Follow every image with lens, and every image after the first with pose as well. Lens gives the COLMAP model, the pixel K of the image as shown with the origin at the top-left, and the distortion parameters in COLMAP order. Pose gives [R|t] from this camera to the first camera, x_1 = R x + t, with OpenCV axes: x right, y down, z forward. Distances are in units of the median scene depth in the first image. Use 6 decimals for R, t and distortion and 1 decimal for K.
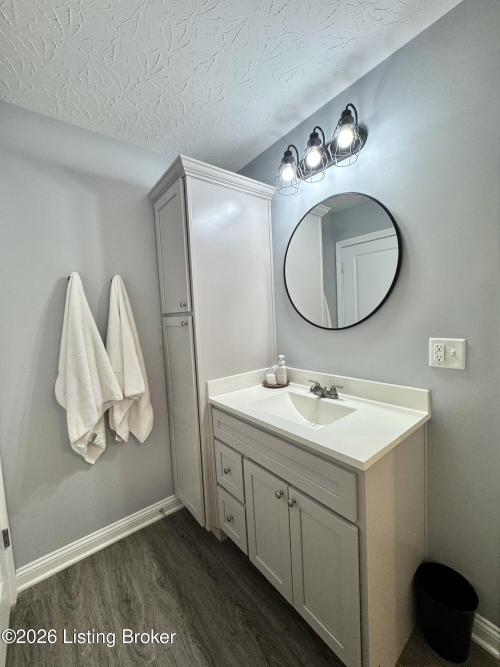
lens RADIAL K [[267.4, 0, 250.0], [0, 267.4, 333.5], [0, 0, 1]] dist [-0.000867, 0.000105]
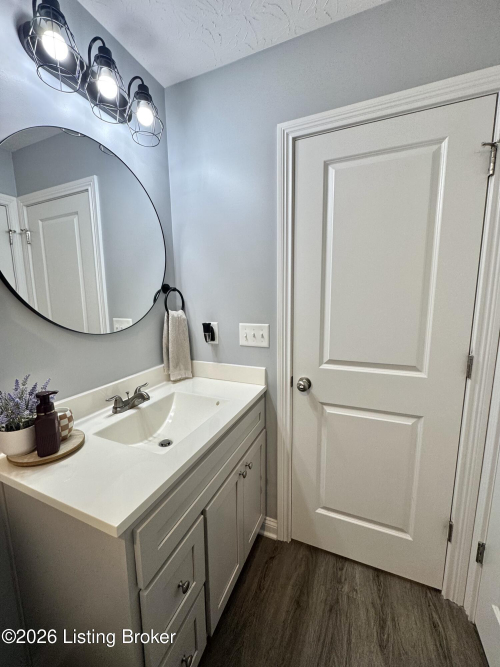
lens RADIAL K [[267.4, 0, 250.0], [0, 267.4, 333.5], [0, 0, 1]] dist [-0.000867, 0.000105]
pose [[-0.468147, -0.072219, 0.880695, -0.582859], [0.099540, 0.986001, 0.133766, -0.052780], [-0.878026, 0.150287, -0.454405, 1.033962]]
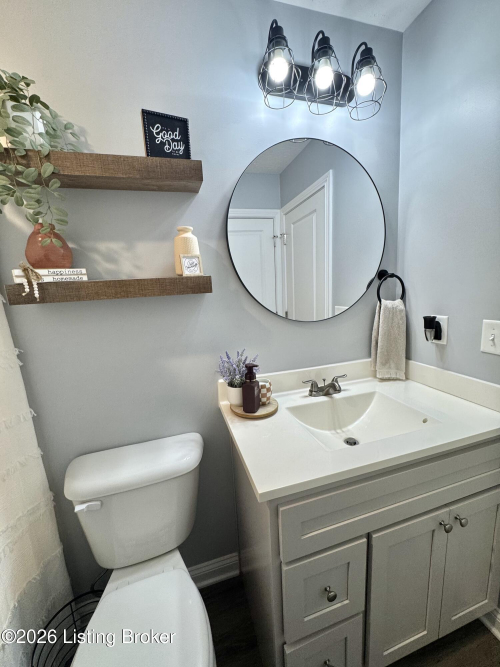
lens RADIAL K [[267.4, 0, 250.0], [0, 267.4, 333.5], [0, 0, 1]] dist [-0.000867, 0.000105]
pose [[0.385853, -0.122789, 0.914352, -0.548980], [0.099789, 0.990843, 0.090950, -0.047968], [-0.917147, 0.056149, 0.394573, 0.893699]]
